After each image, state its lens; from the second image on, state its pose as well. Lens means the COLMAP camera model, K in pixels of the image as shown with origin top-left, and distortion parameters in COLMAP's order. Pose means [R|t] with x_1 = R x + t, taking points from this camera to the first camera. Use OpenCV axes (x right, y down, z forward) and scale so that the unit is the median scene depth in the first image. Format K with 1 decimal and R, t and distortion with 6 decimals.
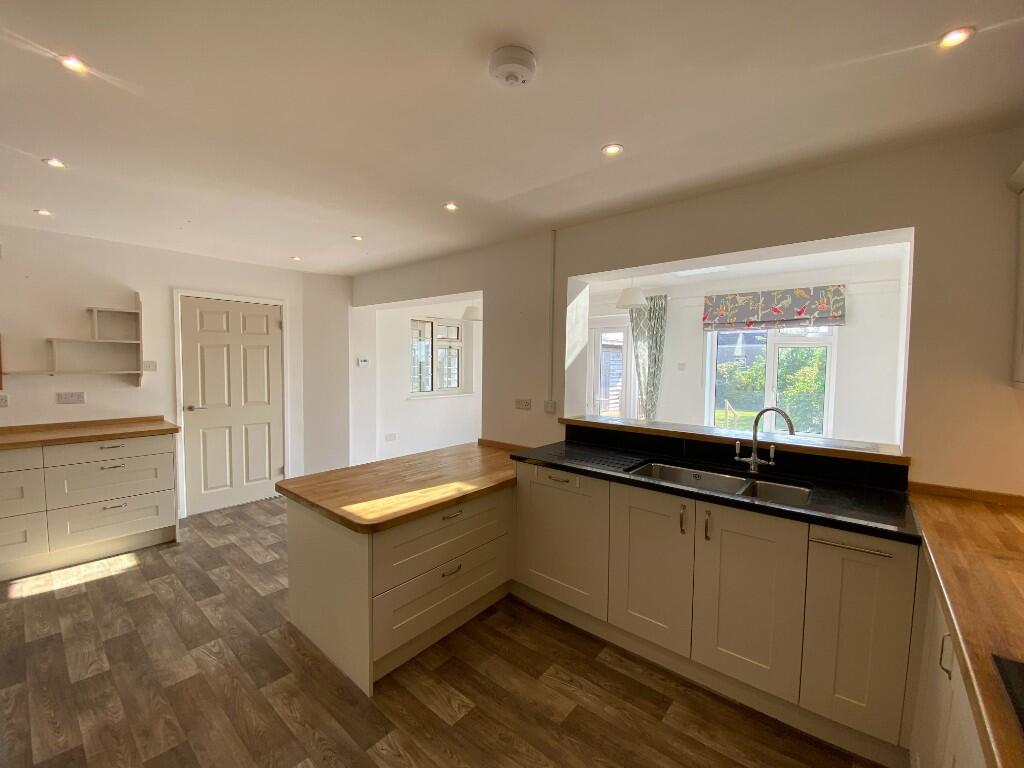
lens RADIAL K [[421.8, 0, 519.2], [0, 421.8, 381.6], [0, 0, 1]] dist [-0.027519, -0.001537]
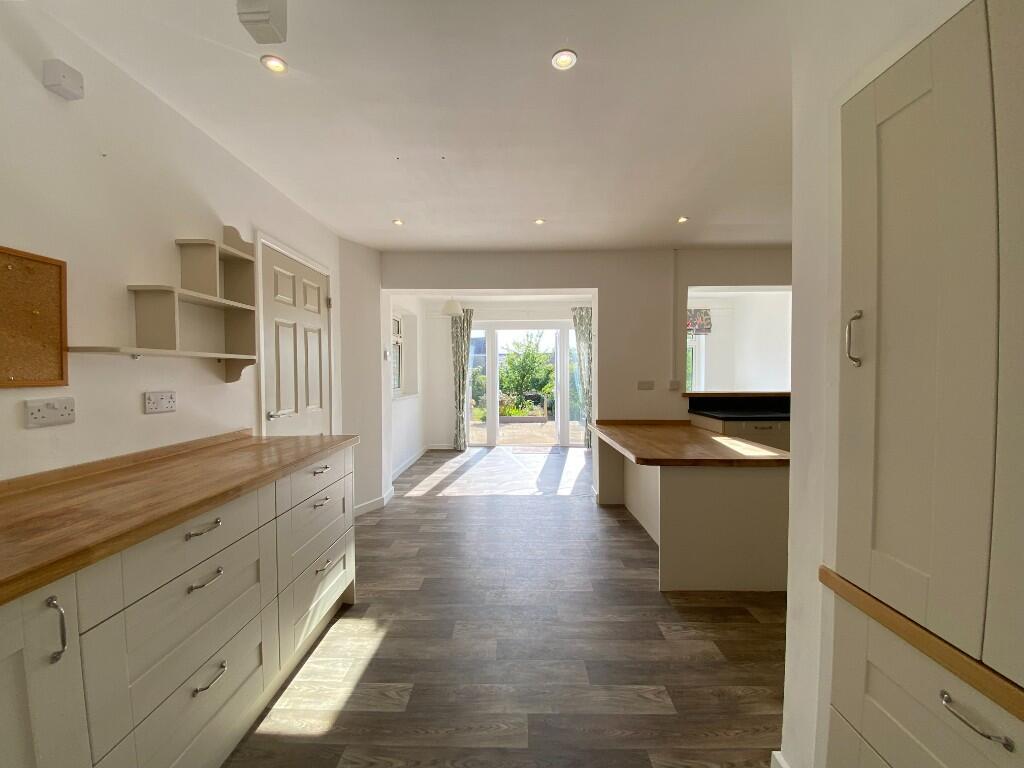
lens RADIAL K [[413.1, 0, 508.4], [0, 413.1, 387.0], [0, 0, 1]] dist [-0.029399, -0.000818]
pose [[0.790736, -0.034715, 0.611172, -0.999731], [0.040894, 0.999156, 0.003843, 0.035234], [-0.610790, 0.021955, 0.791488, 0.286297]]
